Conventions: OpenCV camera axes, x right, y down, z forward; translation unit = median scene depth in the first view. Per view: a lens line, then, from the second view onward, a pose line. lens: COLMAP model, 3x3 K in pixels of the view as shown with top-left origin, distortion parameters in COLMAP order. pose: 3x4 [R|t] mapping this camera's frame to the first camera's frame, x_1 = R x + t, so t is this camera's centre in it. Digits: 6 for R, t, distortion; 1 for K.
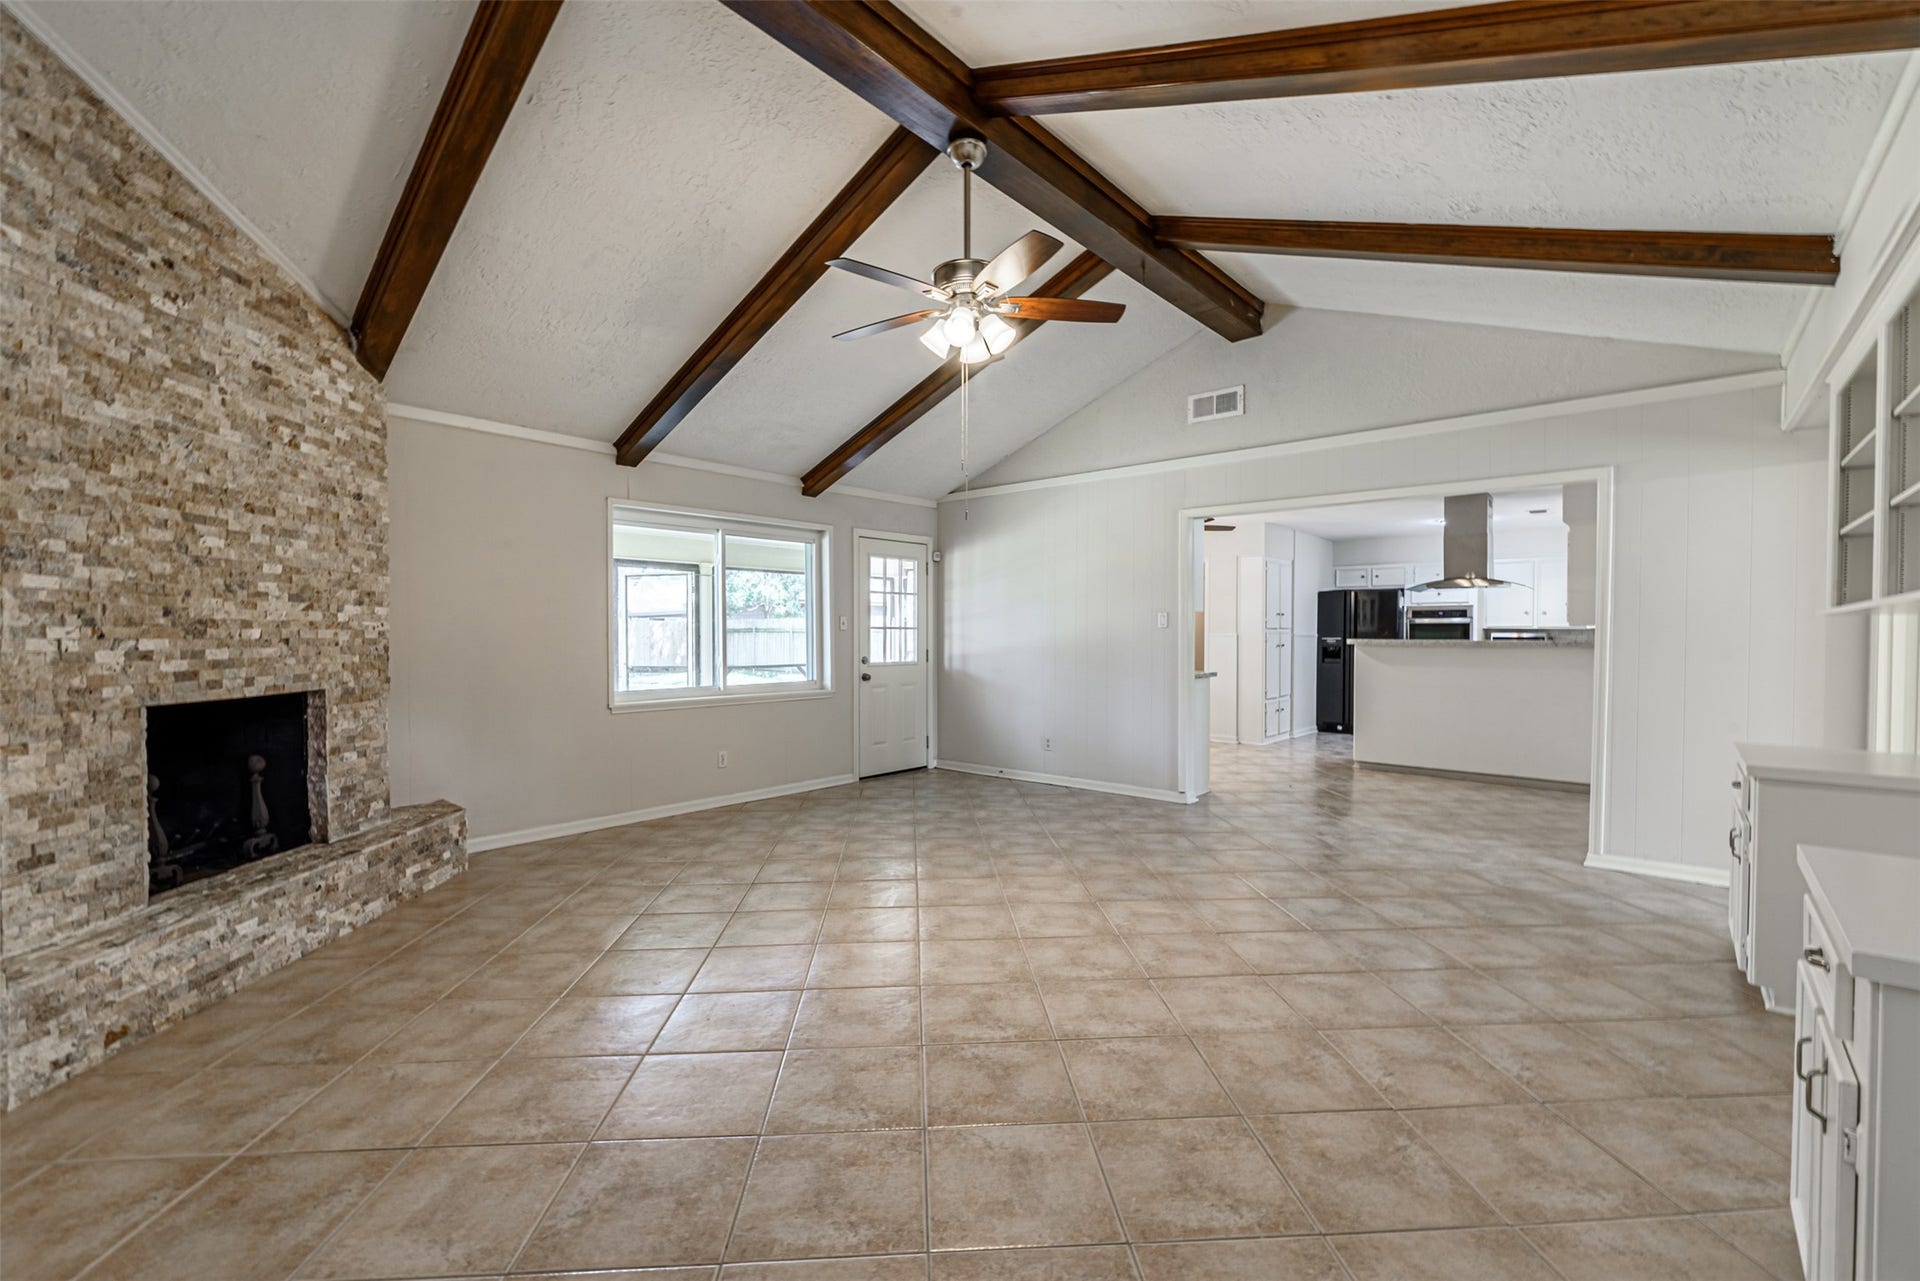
lens RADIAL K [[783.0, 0, 955.0], [0, 783.0, 643.4], [0, 0, 1]] dist [0.004672, 0.000387]
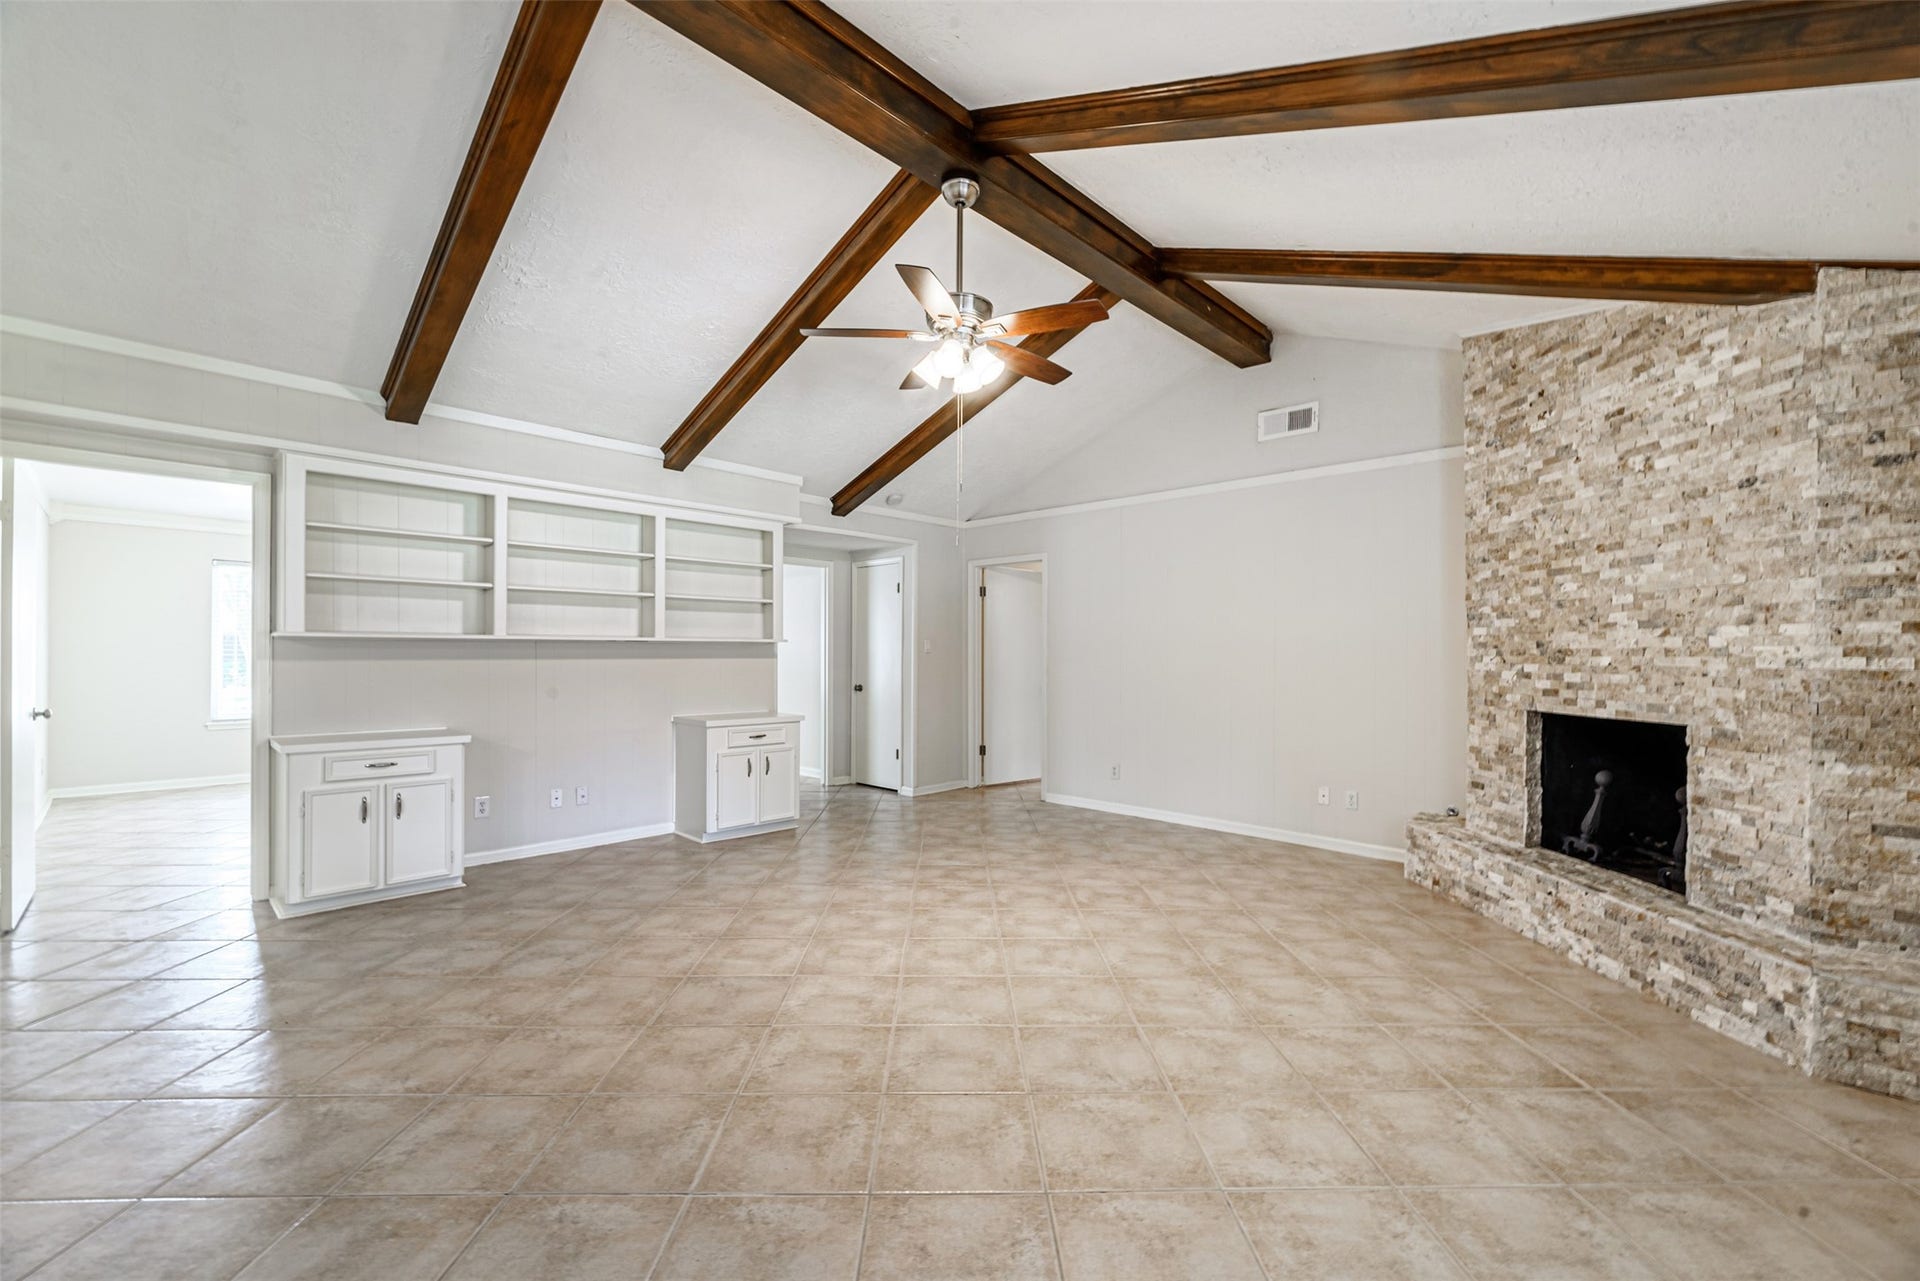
lens RADIAL K [[783.0, 0, 952.6], [0, 783.0, 653.8], [0, 0, 1]] dist [0.004672, 0.000387]
pose [[-0.998590, -0.008132, 0.052460, -0.035962], [-0.007622, 0.999922, 0.009913, -0.026812], [-0.052536, 0.009499, -0.998574, 2.175585]]
